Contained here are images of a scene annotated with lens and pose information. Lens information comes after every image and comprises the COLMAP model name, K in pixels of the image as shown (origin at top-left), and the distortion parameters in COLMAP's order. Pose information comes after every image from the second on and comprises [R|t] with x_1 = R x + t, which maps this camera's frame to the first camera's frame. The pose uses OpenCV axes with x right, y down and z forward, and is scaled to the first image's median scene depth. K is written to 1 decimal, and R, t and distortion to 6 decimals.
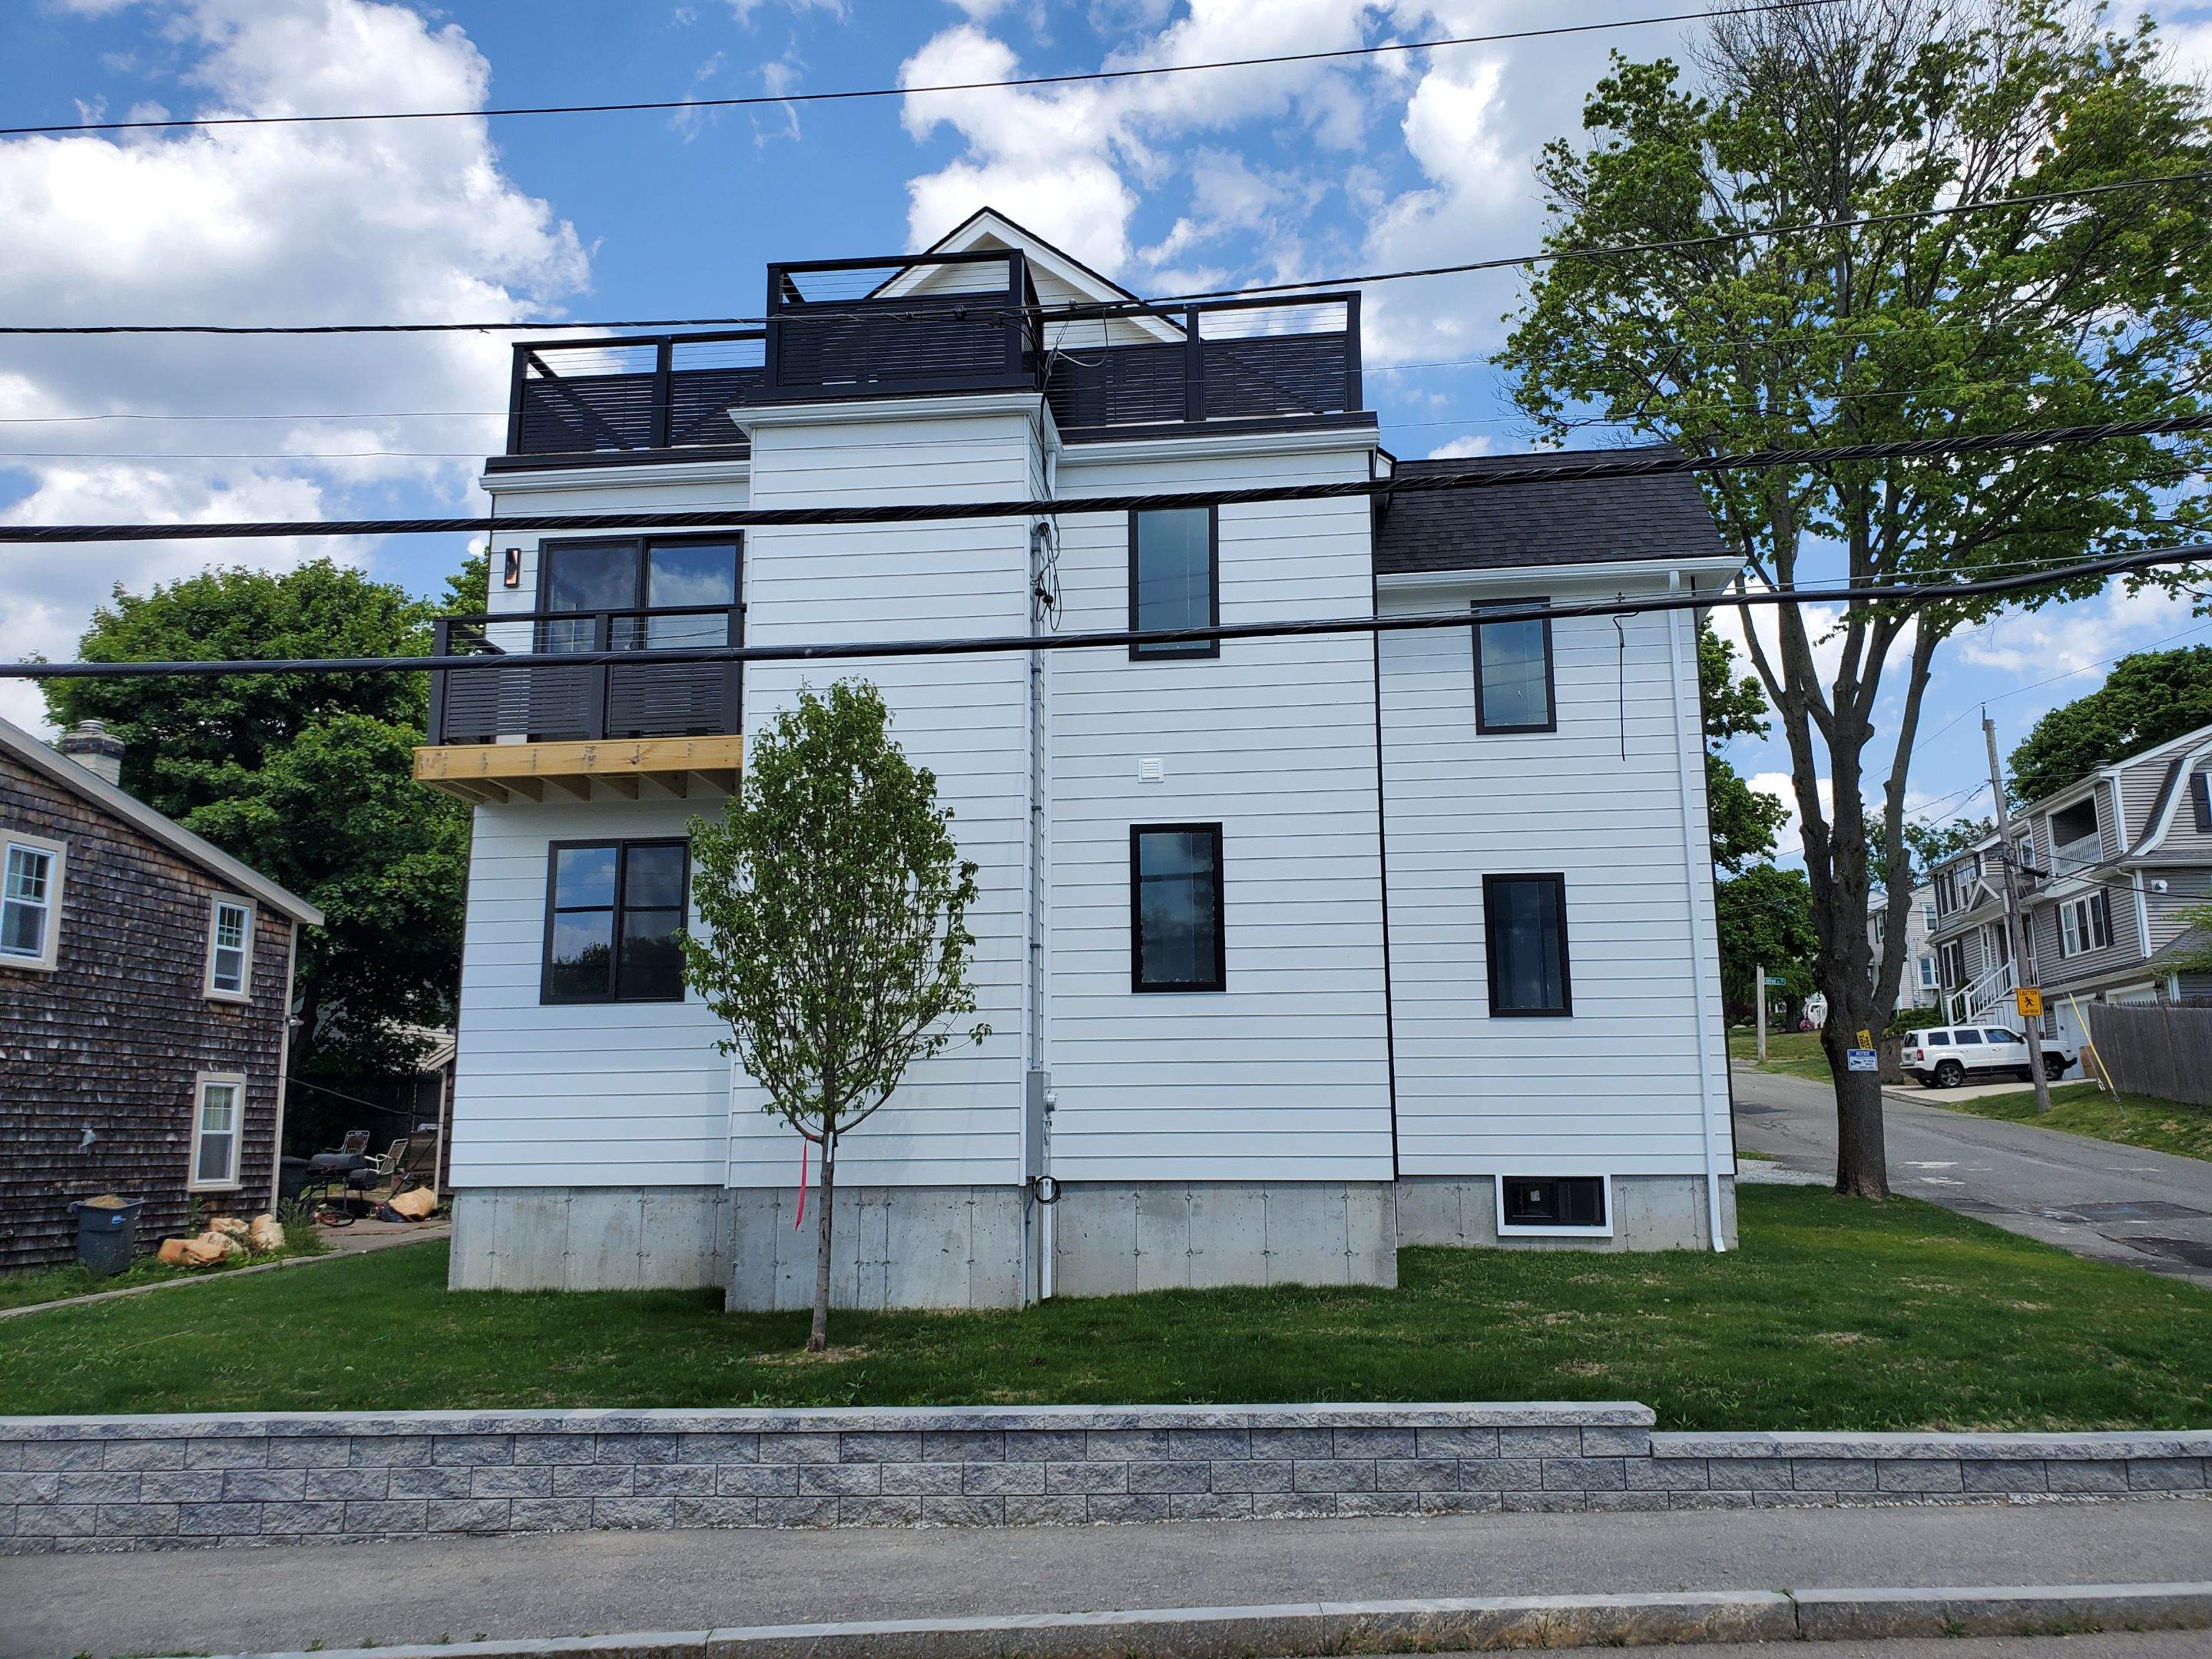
lens RADIAL K [[1711.7, 0, 1102.3], [0, 1711.7, 839.2], [0, 0, 1]] dist [0.039454, -0.044577]
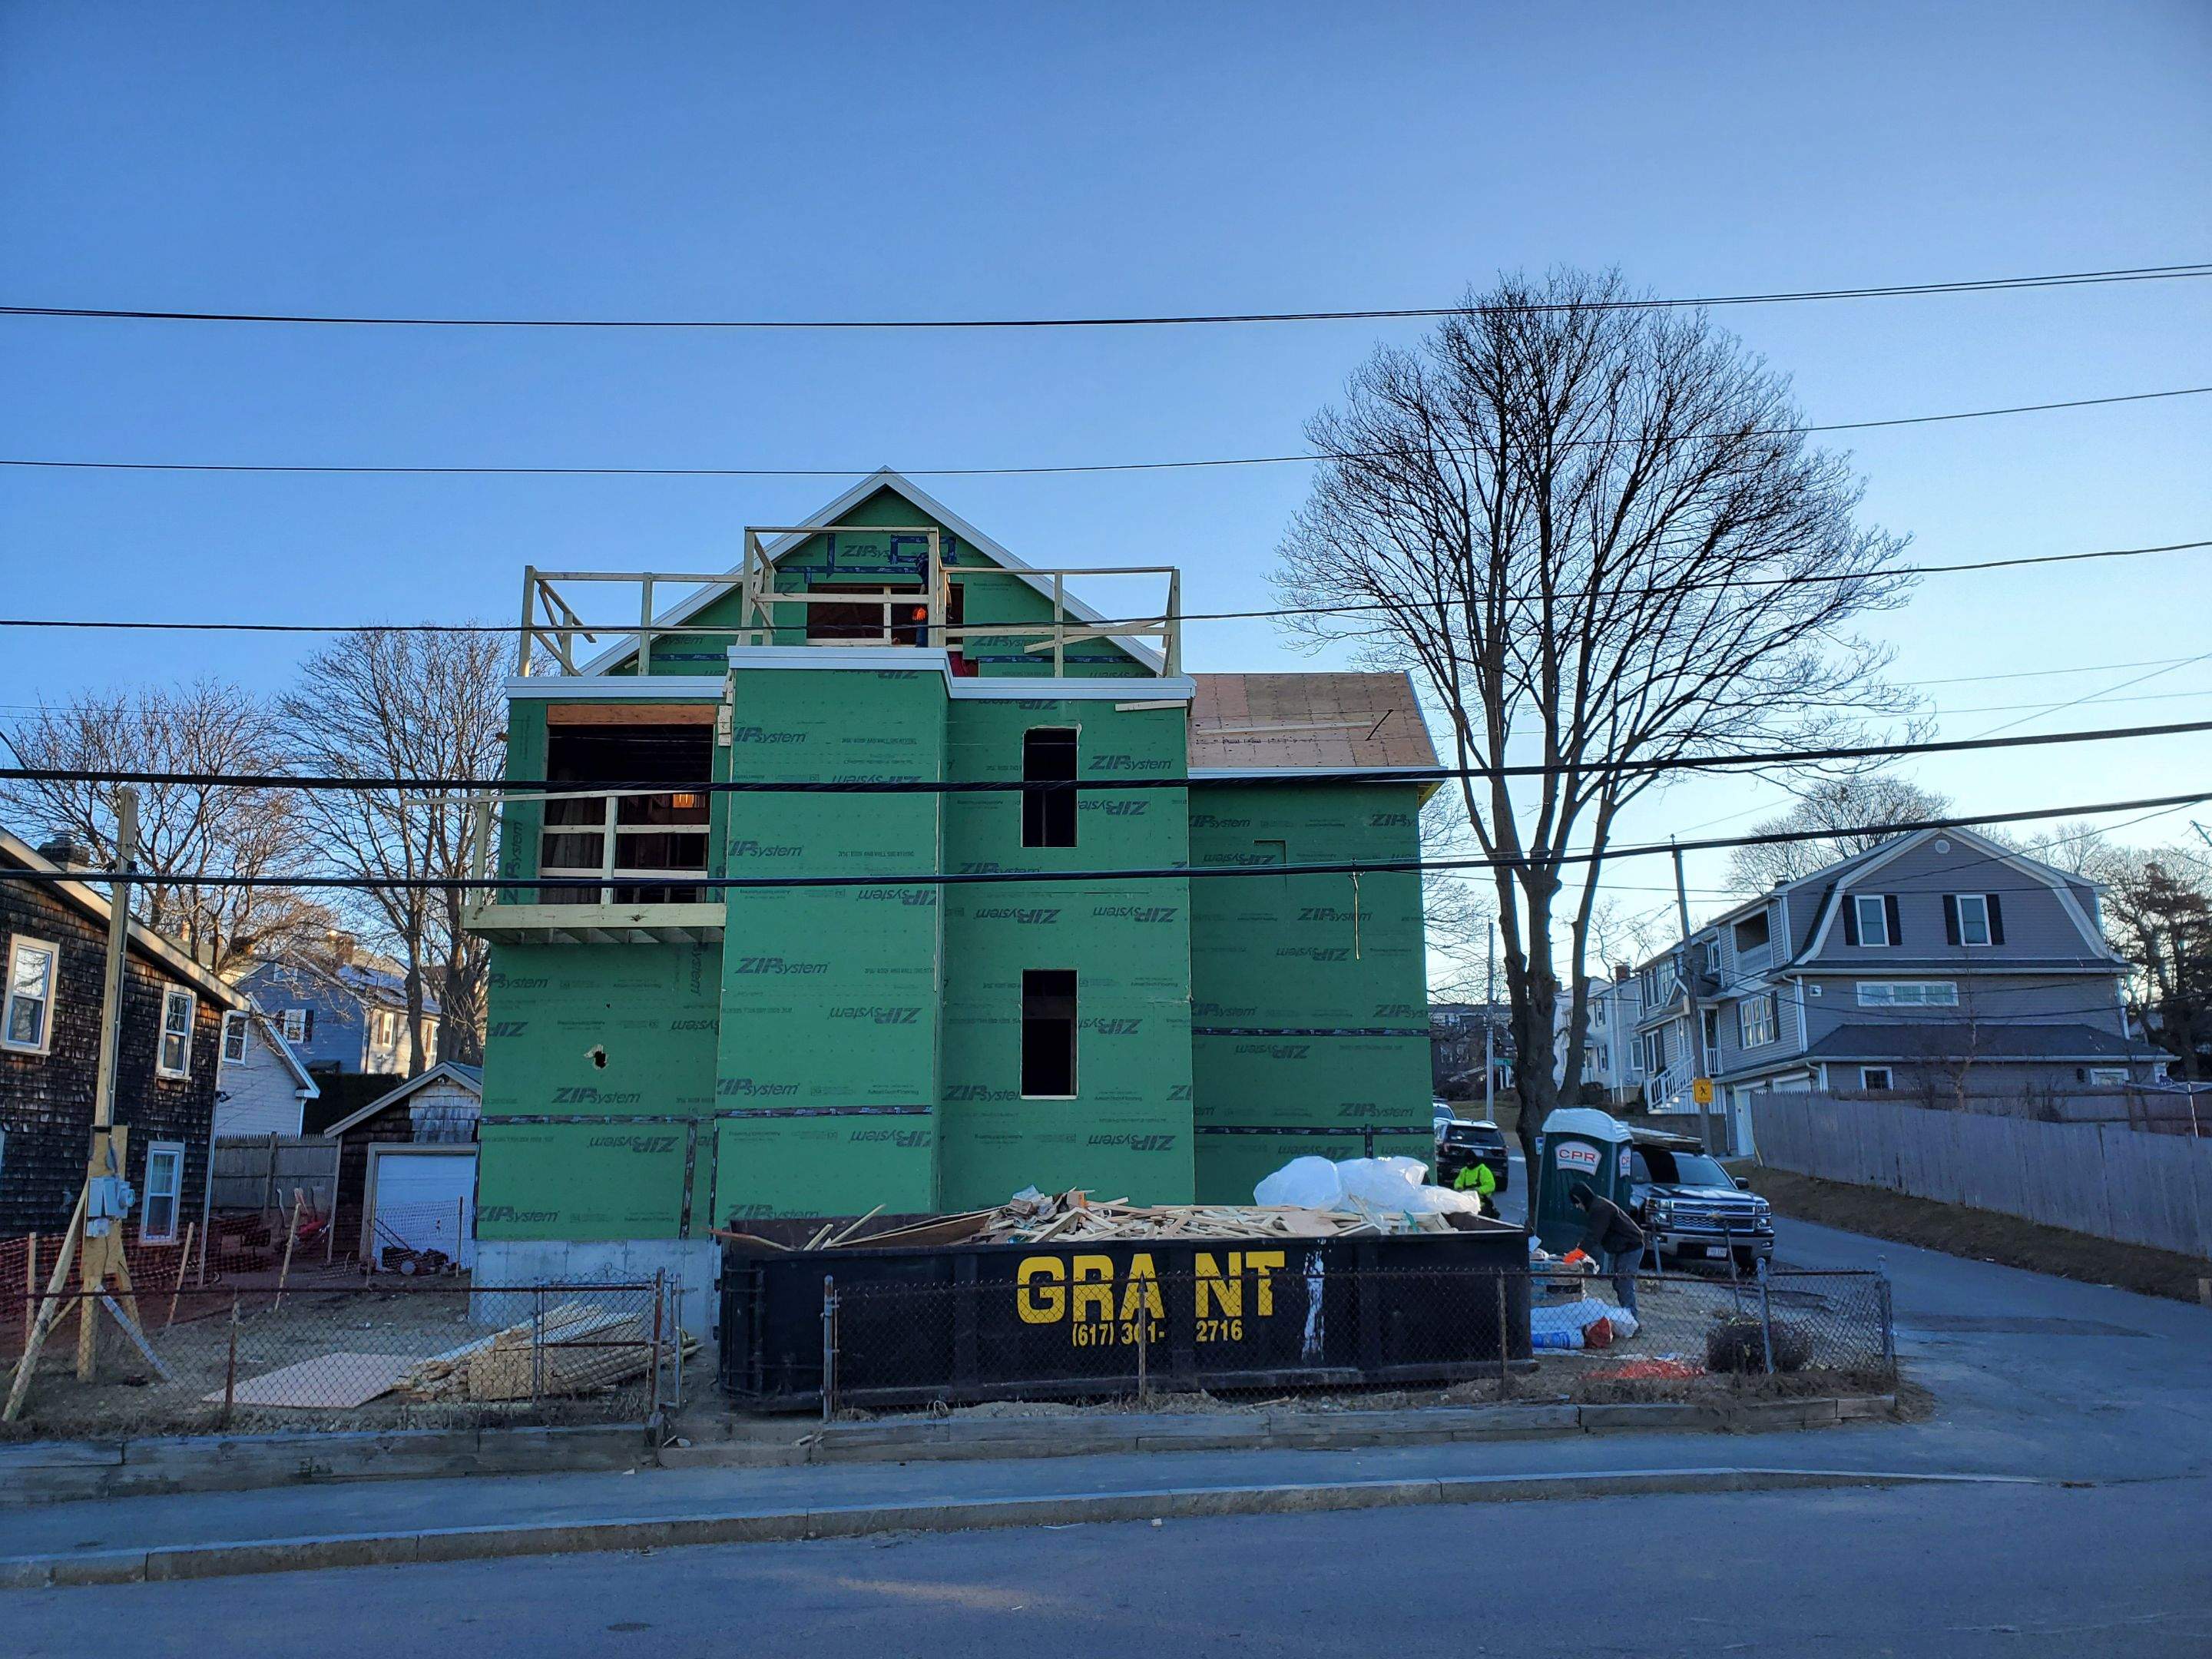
lens RADIAL K [[1711.7, 0, 1083.7], [0, 1711.7, 876.5], [0, 0, 1]] dist [0.039454, -0.044577]
pose [[0.991761, 0.030474, 0.124426, -0.056885], [-0.028757, 0.999465, -0.015576, -0.039654], [-0.124834, 0.011870, 0.992107, -0.207791]]
